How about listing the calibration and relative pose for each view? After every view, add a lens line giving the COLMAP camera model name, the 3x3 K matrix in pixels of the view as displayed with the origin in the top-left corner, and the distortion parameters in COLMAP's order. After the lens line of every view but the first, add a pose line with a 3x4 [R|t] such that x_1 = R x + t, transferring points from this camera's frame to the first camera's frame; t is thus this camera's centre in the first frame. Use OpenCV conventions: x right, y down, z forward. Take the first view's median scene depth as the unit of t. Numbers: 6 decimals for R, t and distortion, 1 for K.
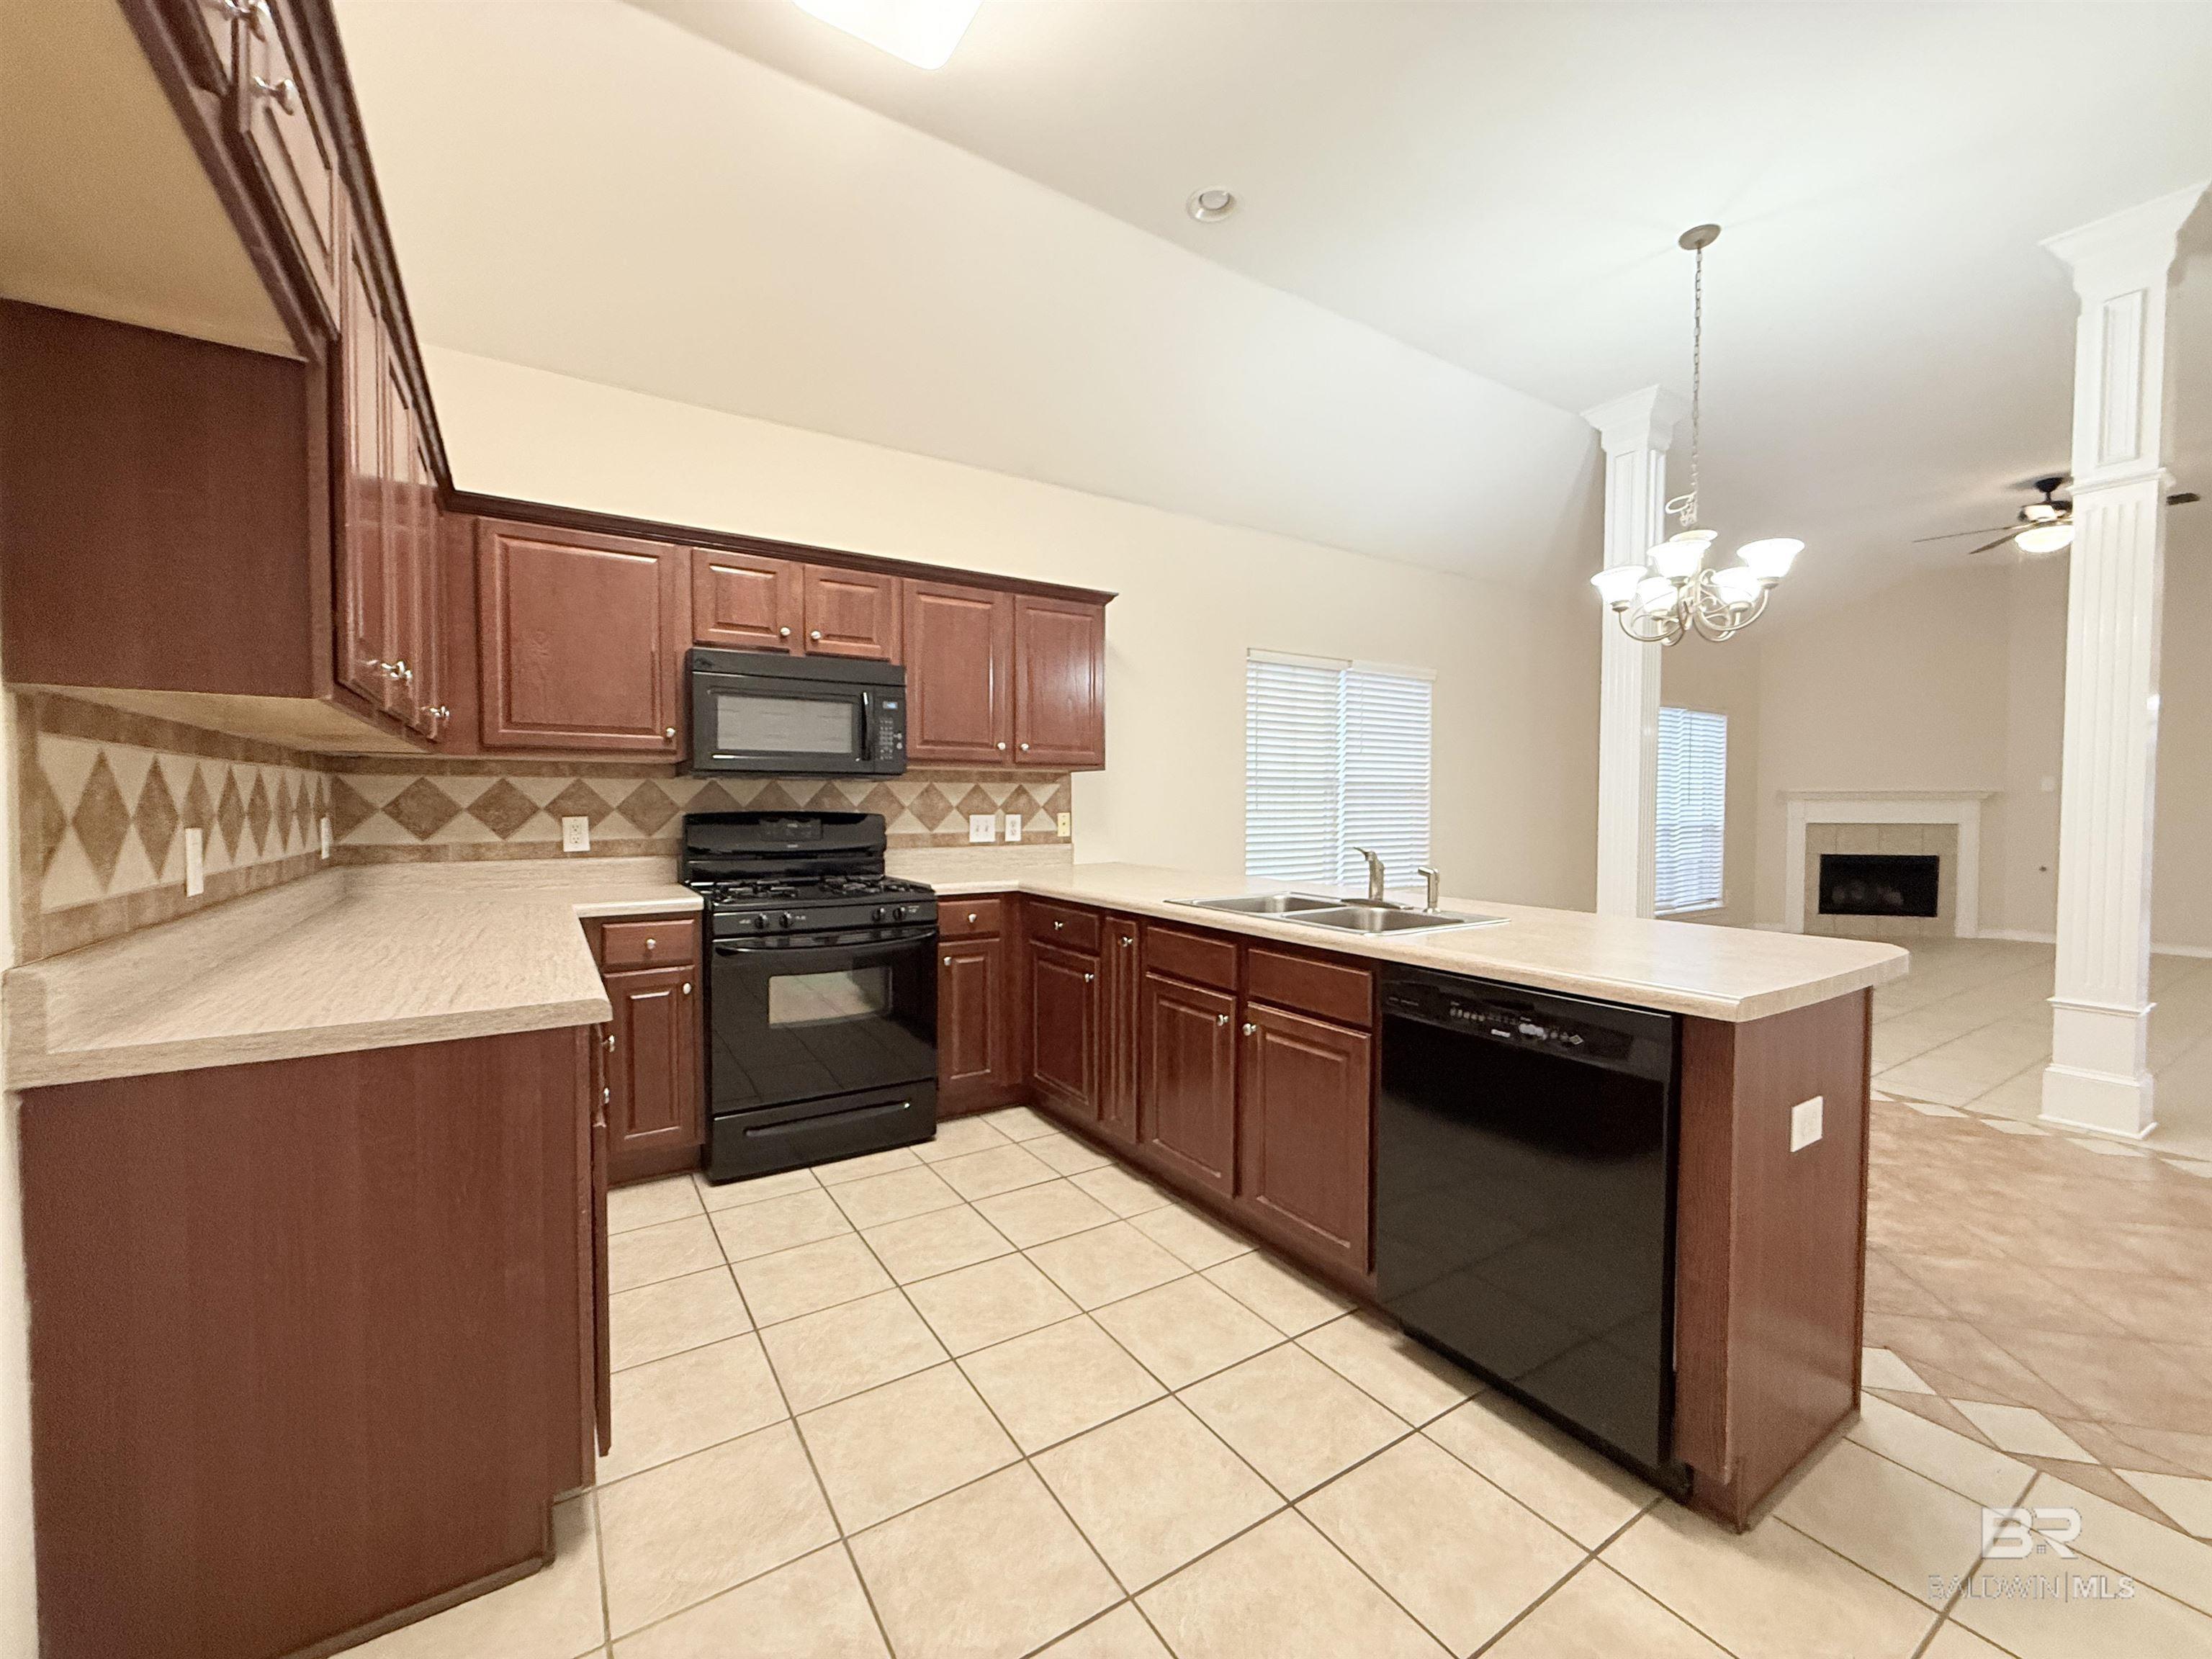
lens RADIAL K [[882.0, 0, 1107.9], [0, 882.0, 827.3], [0, 0, 1]] dist [-0.004656, -0.000564]
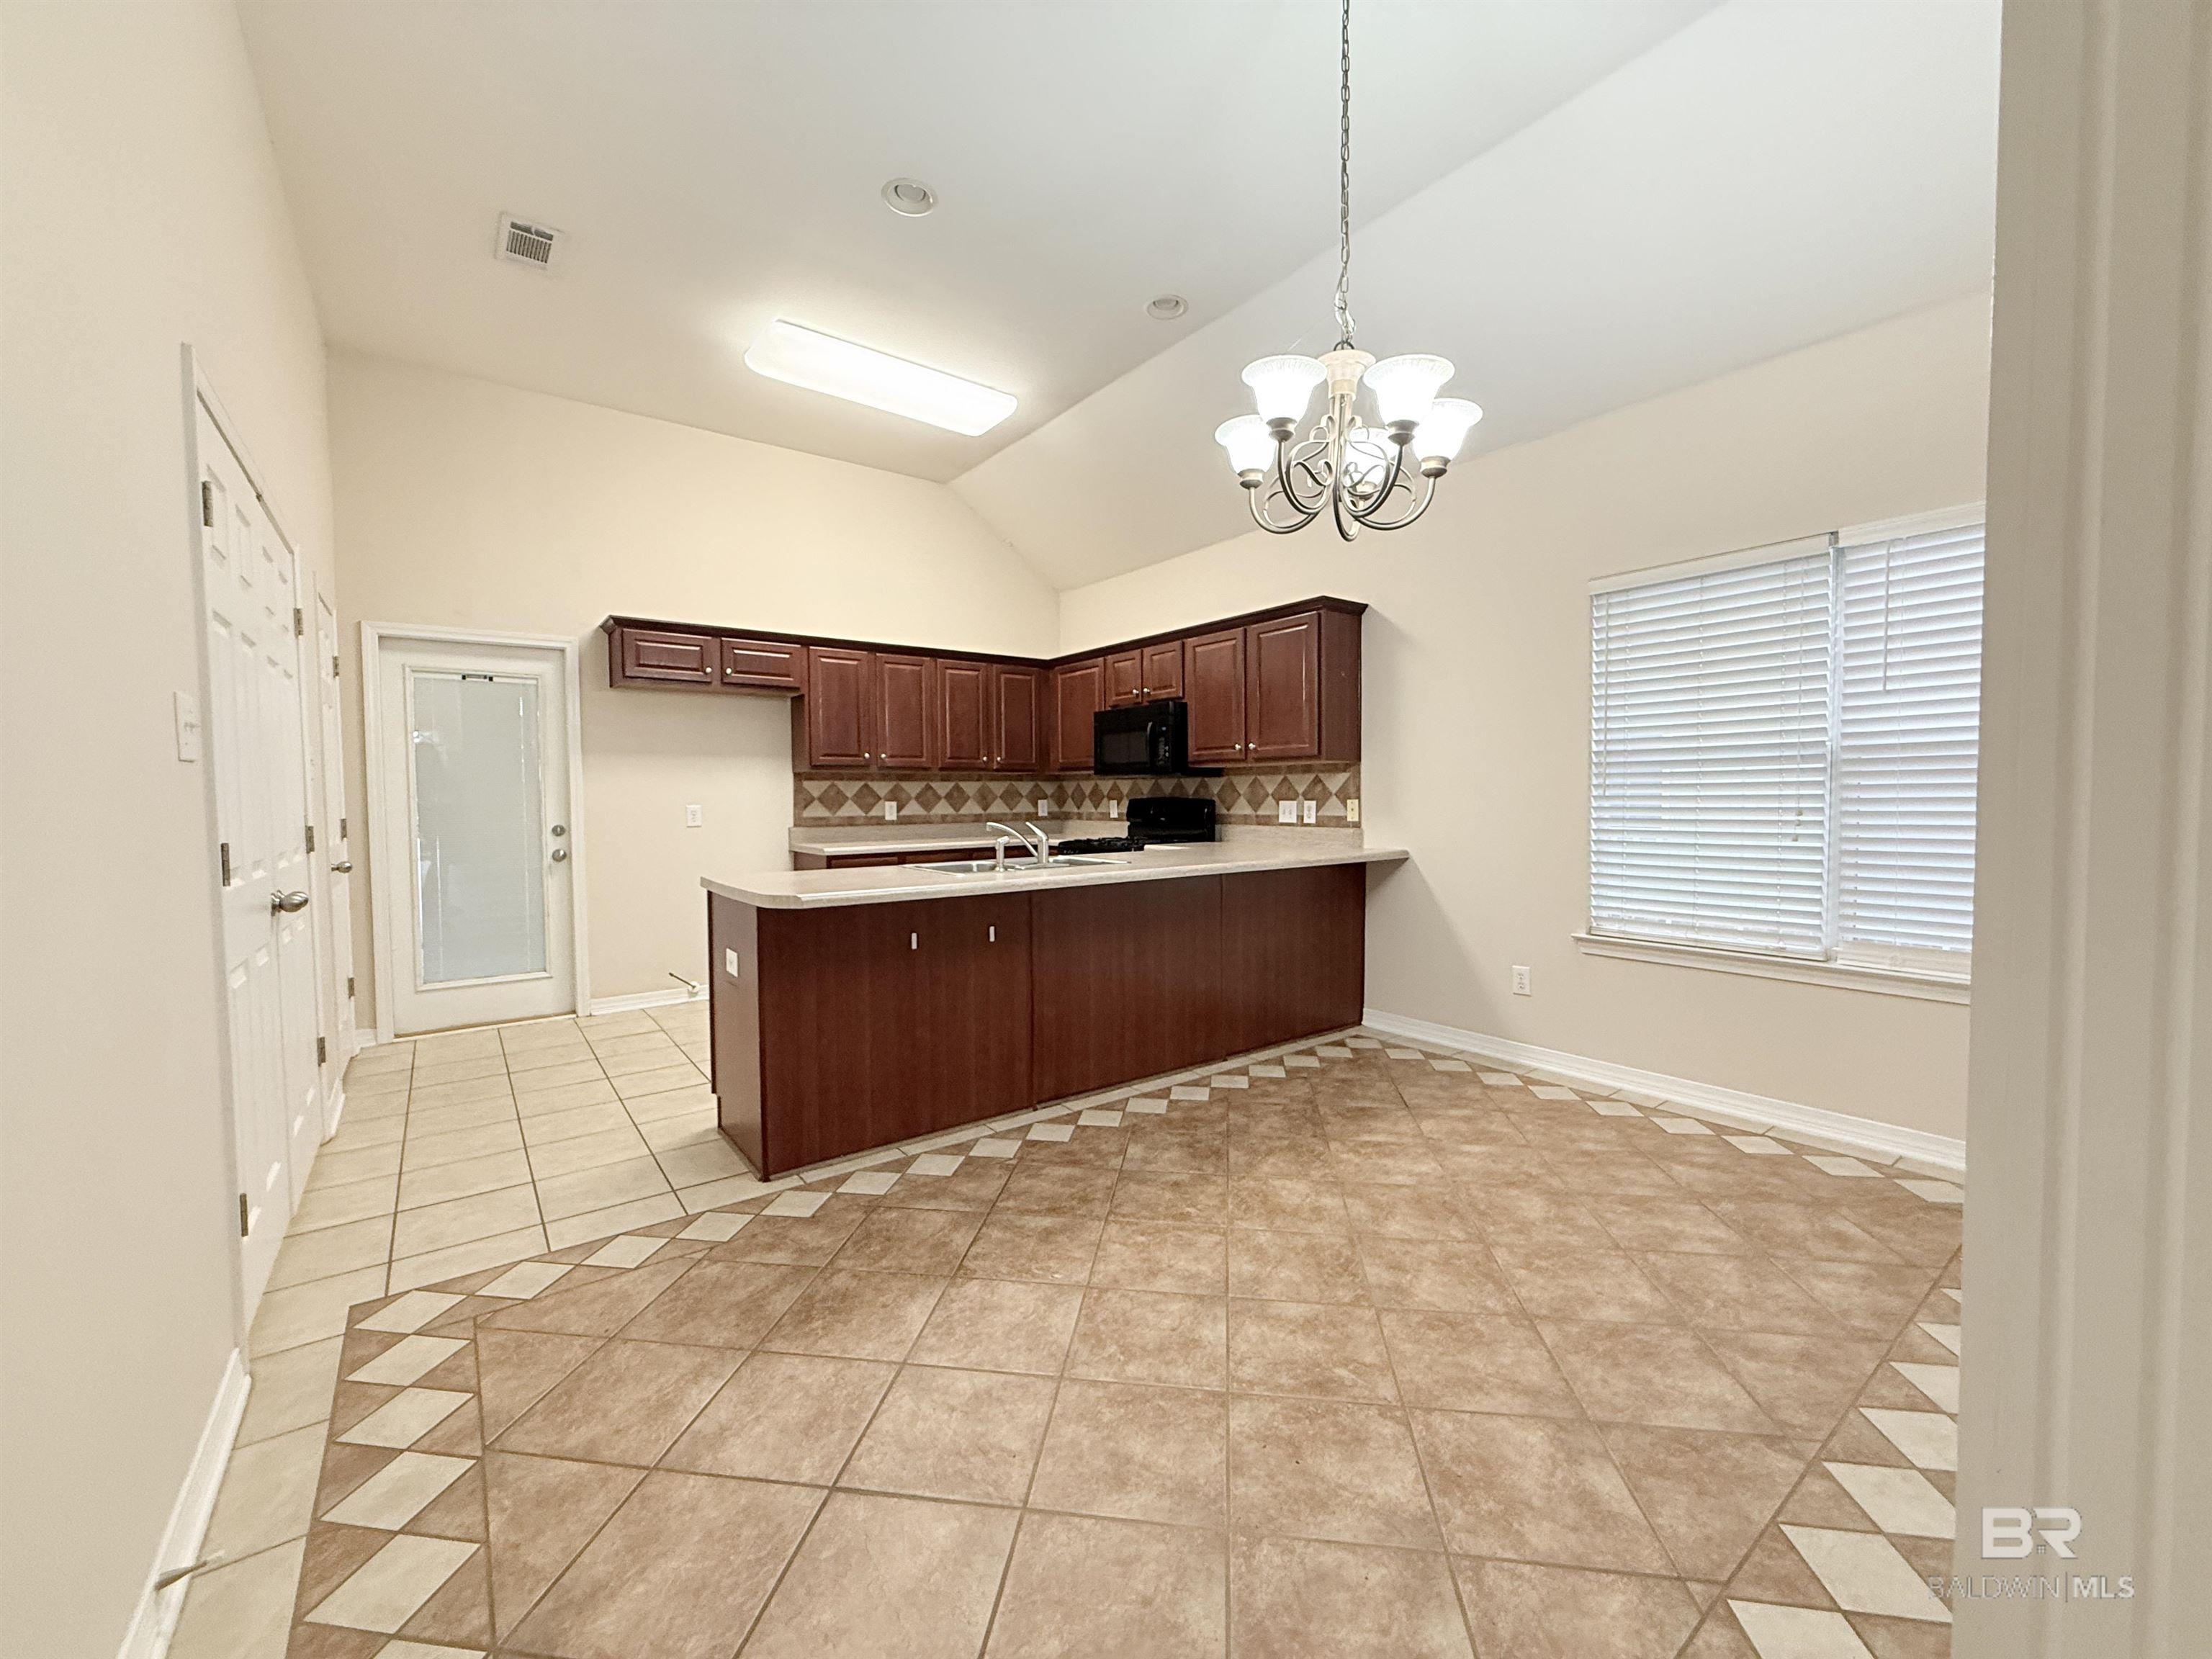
lens RADIAL K [[882.0, 0, 1097.5], [0, 882.0, 824.8], [0, 0, 1]] dist [-0.004656, -0.000564]
pose [[0.074298, 0.033867, -0.996661, 1.167969], [-0.016224, 0.999332, 0.032748, -0.017914], [0.997104, 0.013737, 0.074798, 0.700525]]
